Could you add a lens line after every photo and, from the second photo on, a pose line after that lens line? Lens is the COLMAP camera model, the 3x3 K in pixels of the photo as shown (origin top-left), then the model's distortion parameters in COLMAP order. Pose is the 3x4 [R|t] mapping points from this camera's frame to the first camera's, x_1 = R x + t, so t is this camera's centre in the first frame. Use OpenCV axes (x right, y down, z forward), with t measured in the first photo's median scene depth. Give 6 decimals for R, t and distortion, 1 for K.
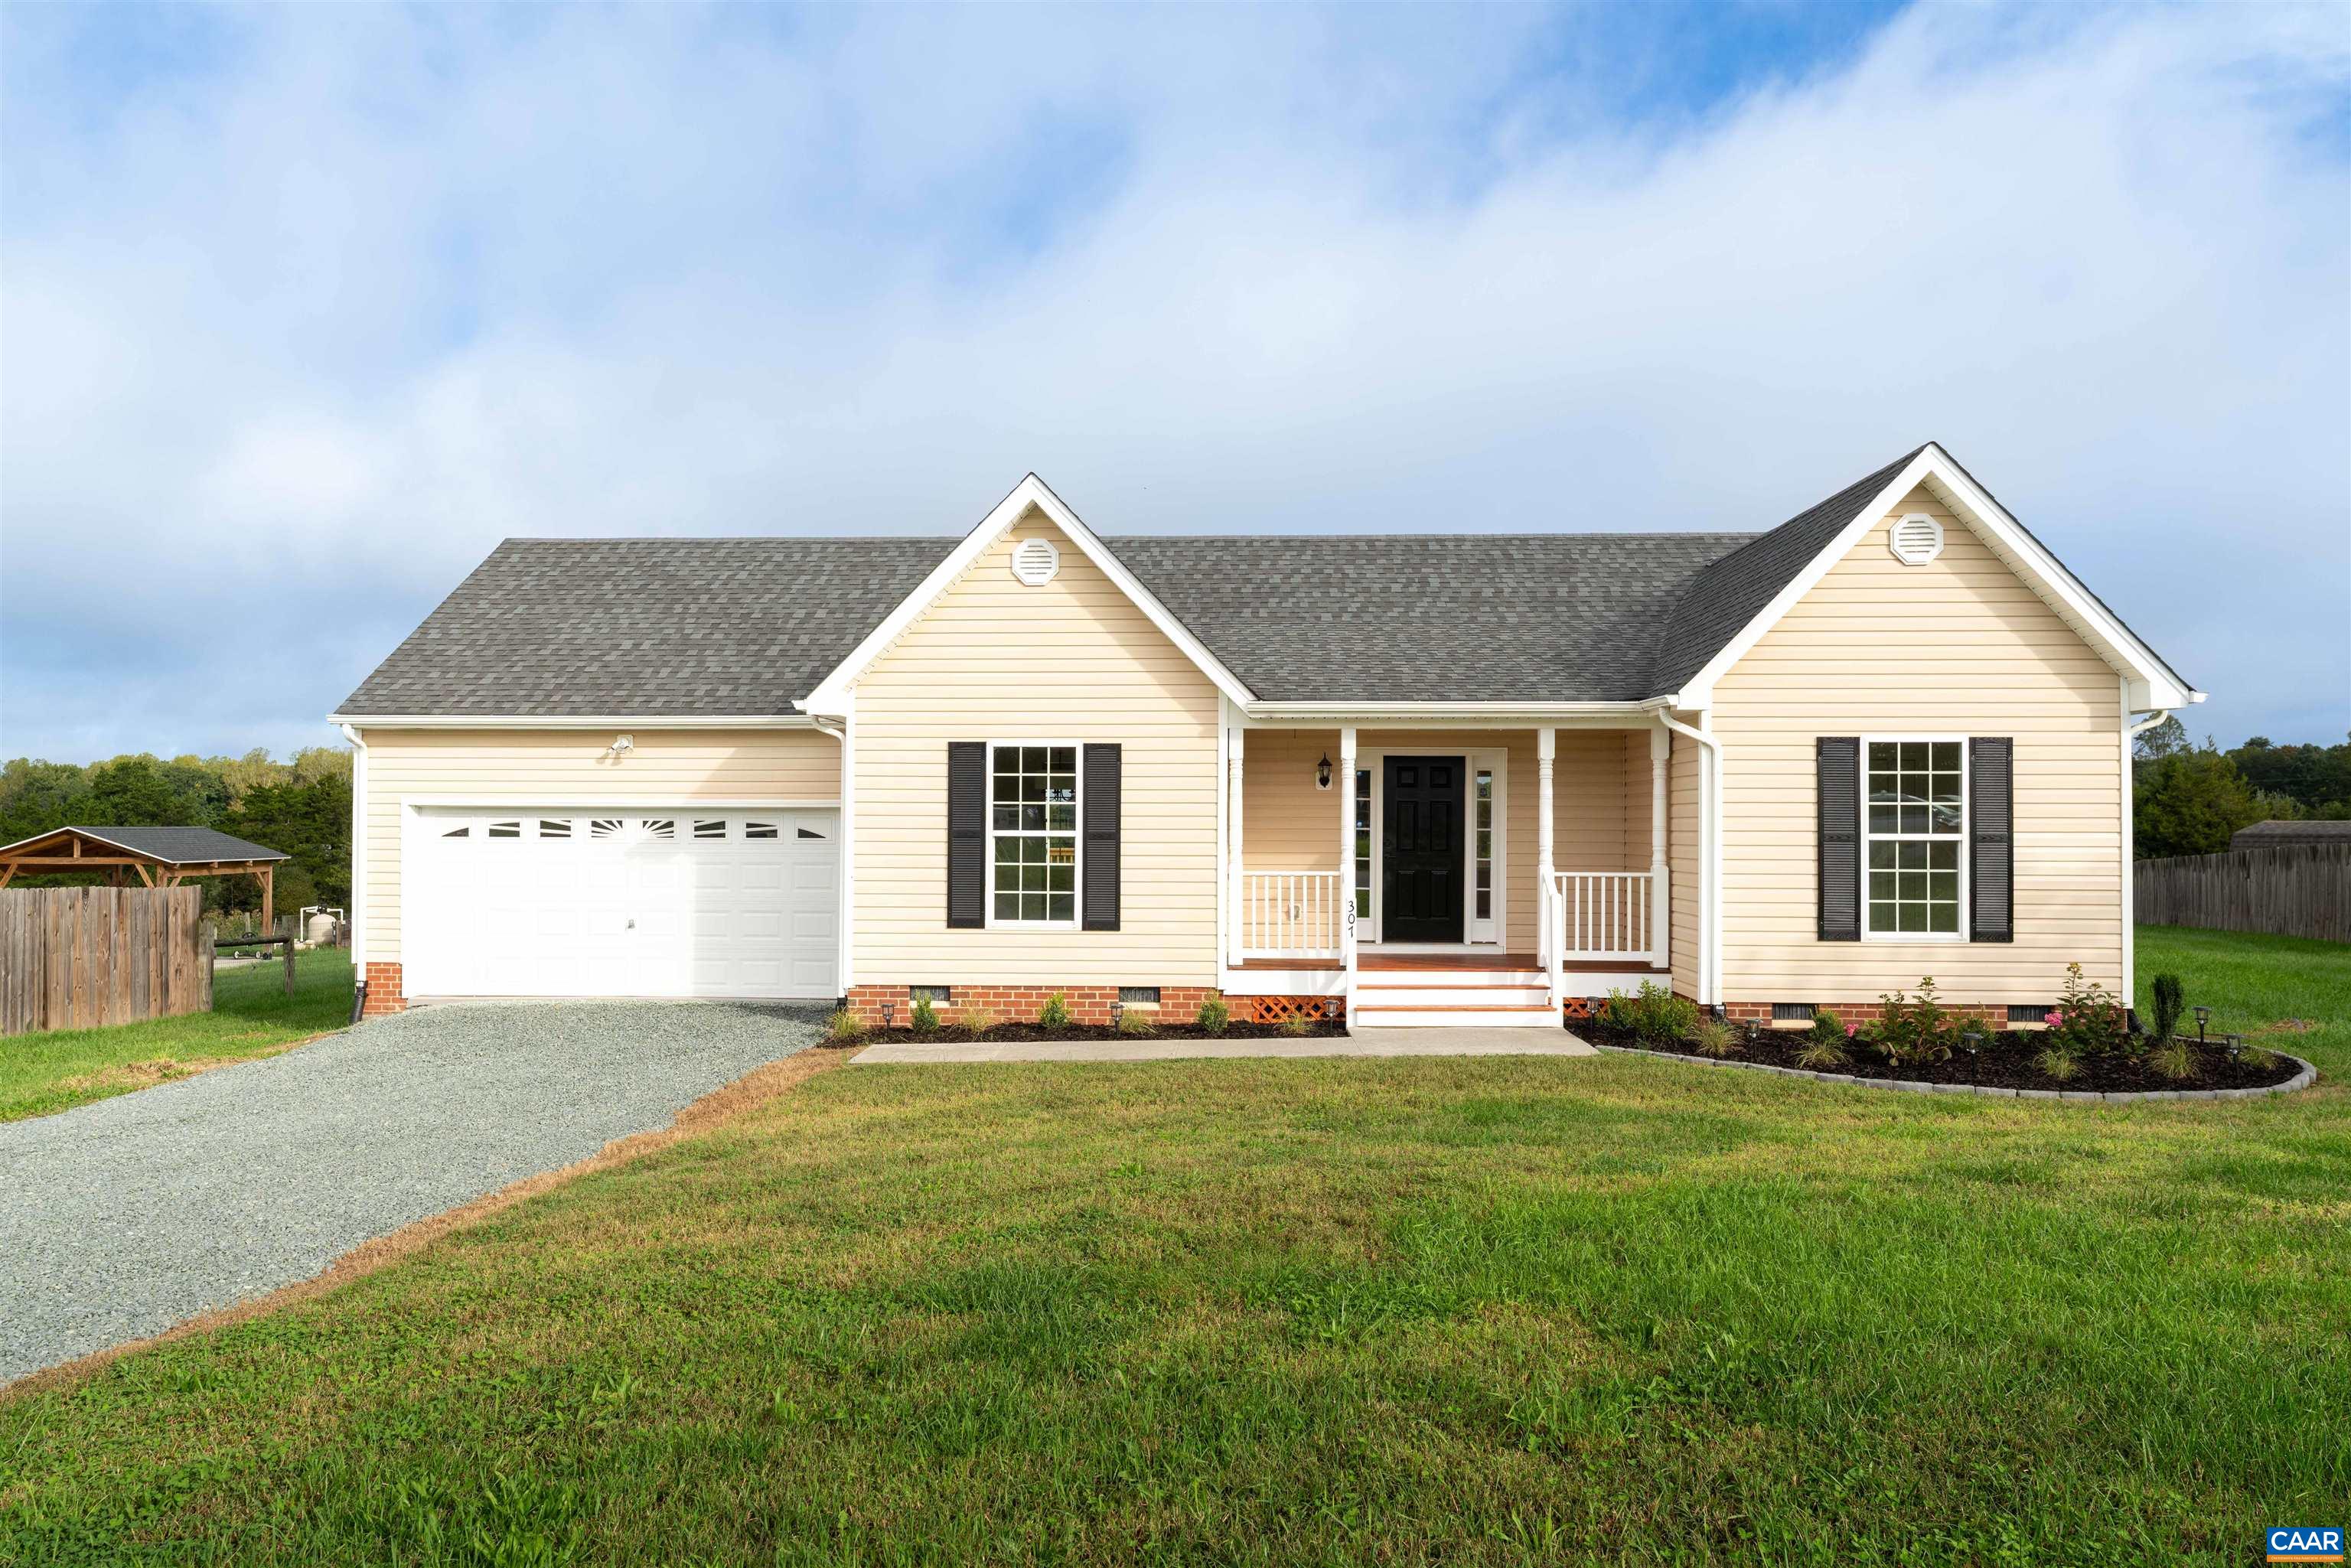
lens RADIAL K [[1720.5, 0, 1175.4], [0, 1720.5, 902.1], [0, 0, 1]] dist [-0.002754, -0.000115]
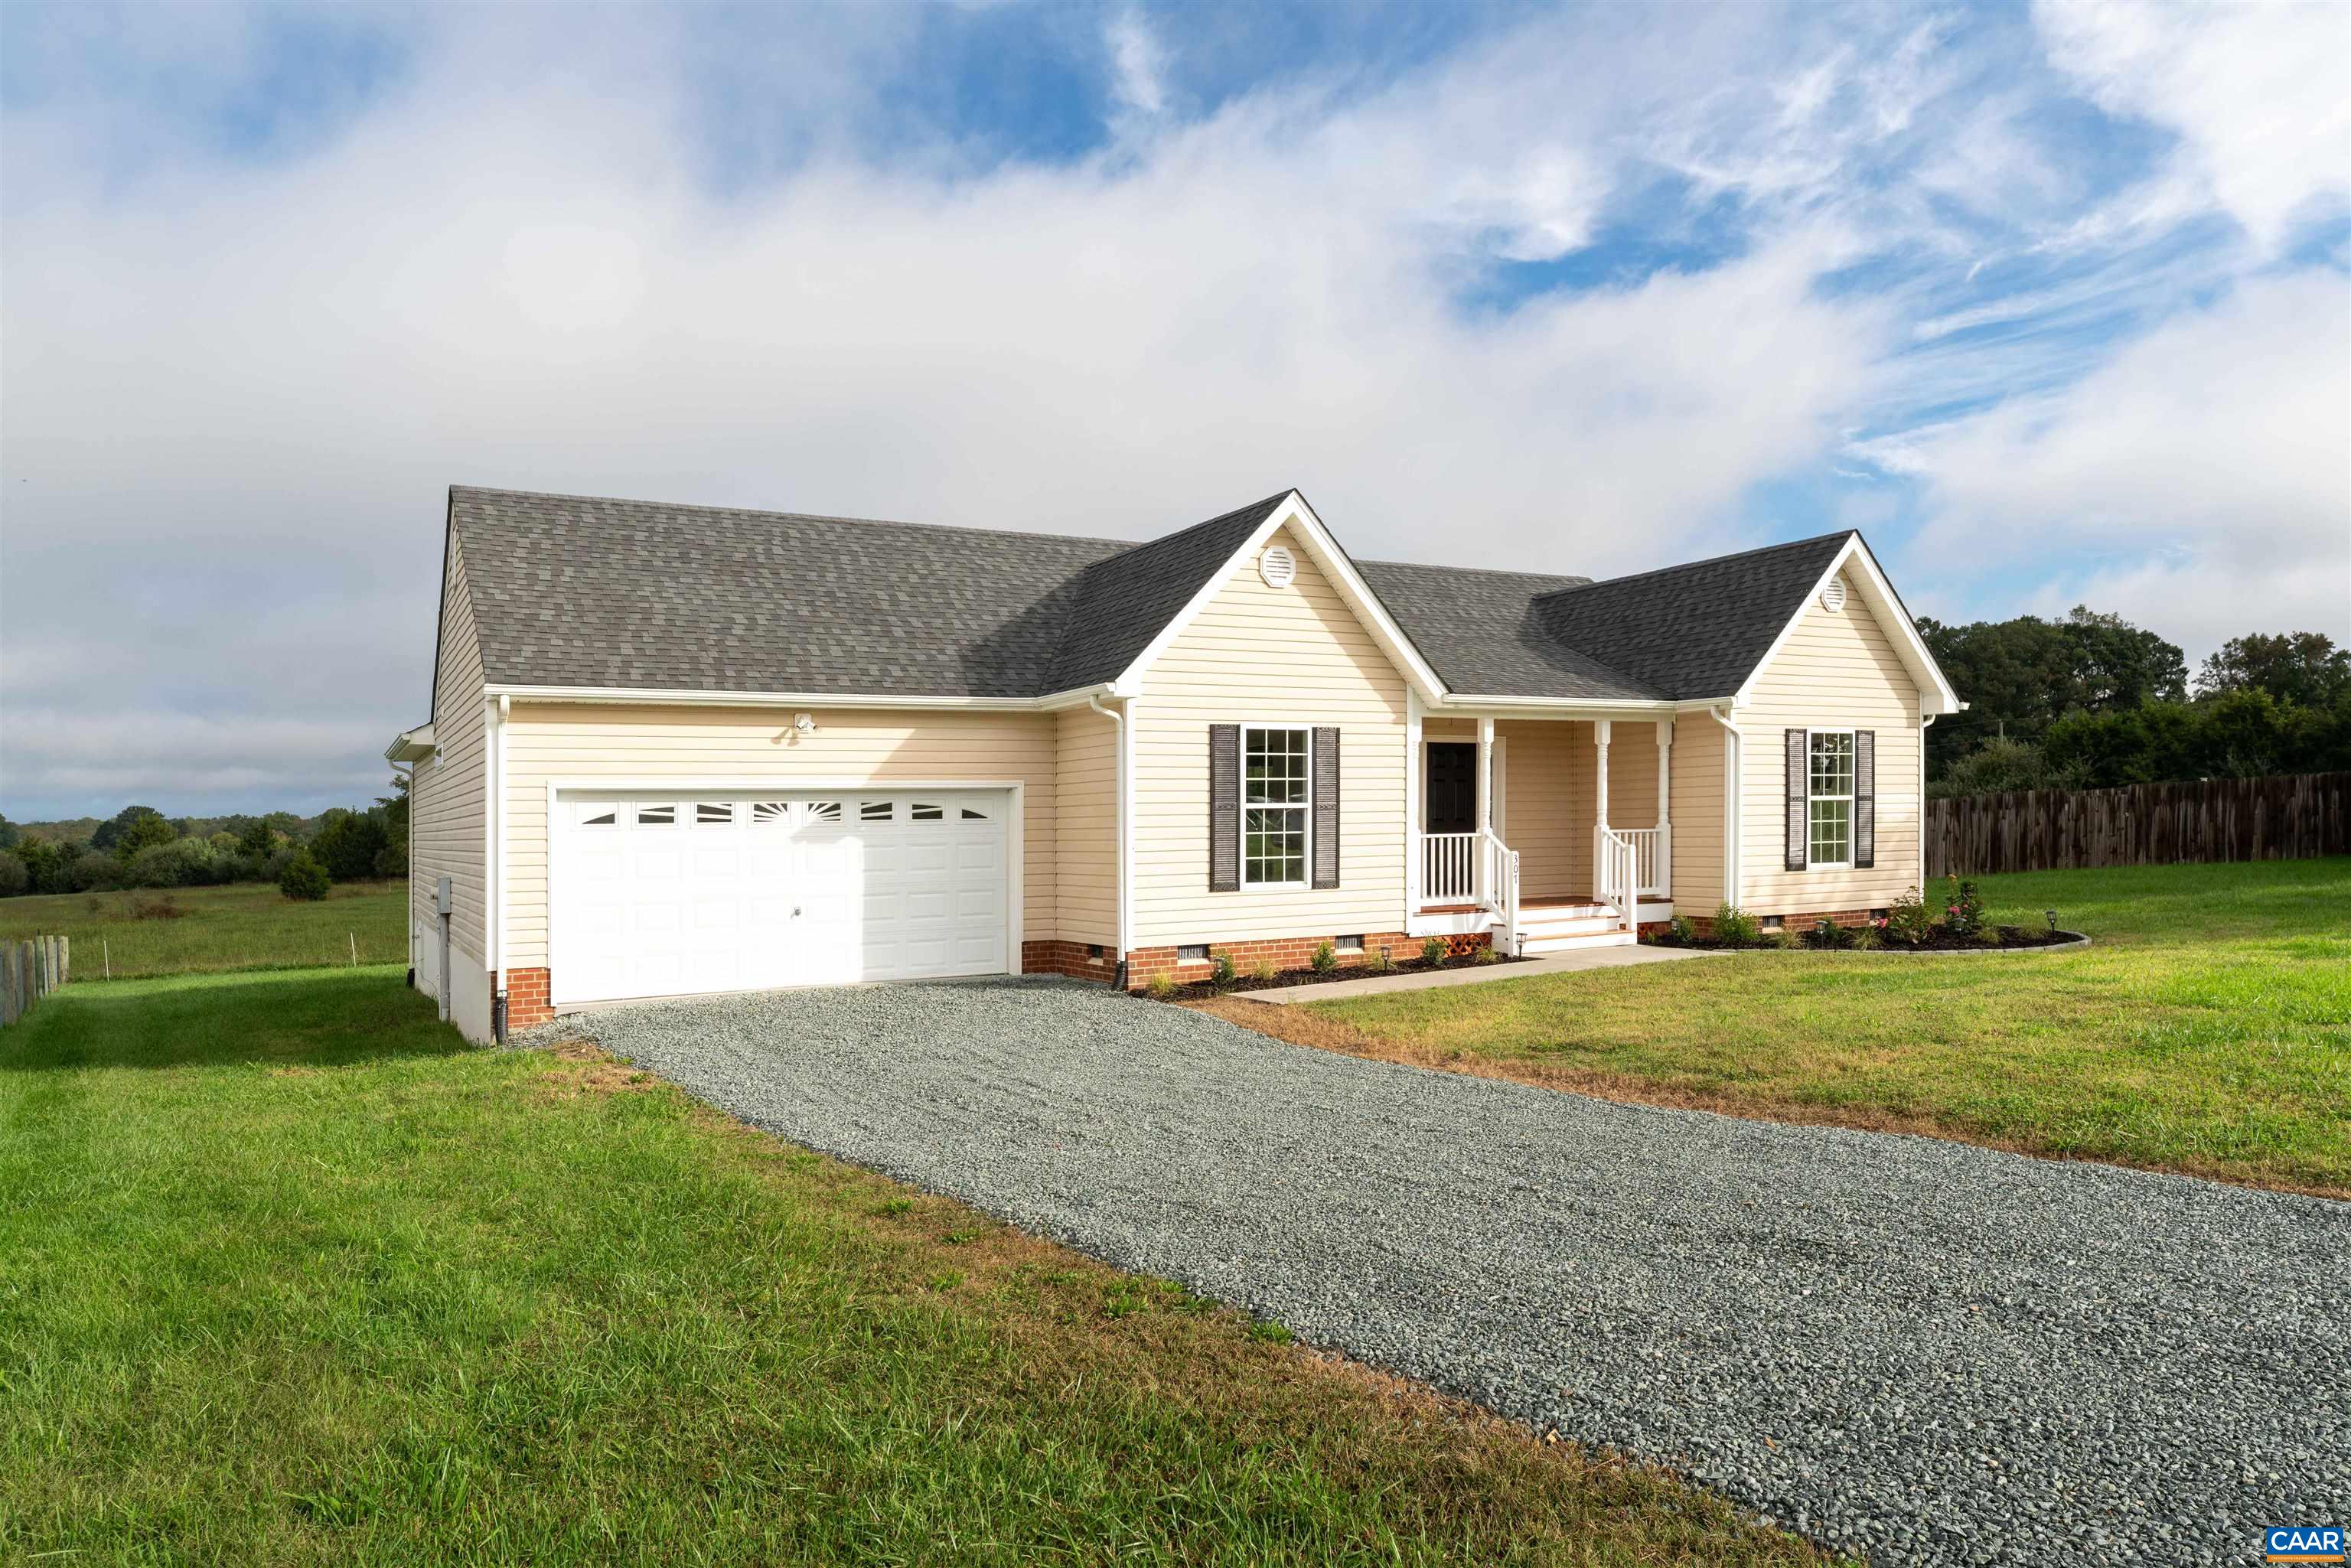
lens RADIAL K [[1631.7, 0, 1175.5], [0, 1631.7, 932.1], [0, 0, 1]] dist [-0.073577, 0.000738]
pose [[0.832185, -0.060119, 0.551230, -0.724591], [0.042083, 0.998086, 0.045323, -0.008138], [-0.552899, -0.014520, 0.833122, 0.135375]]
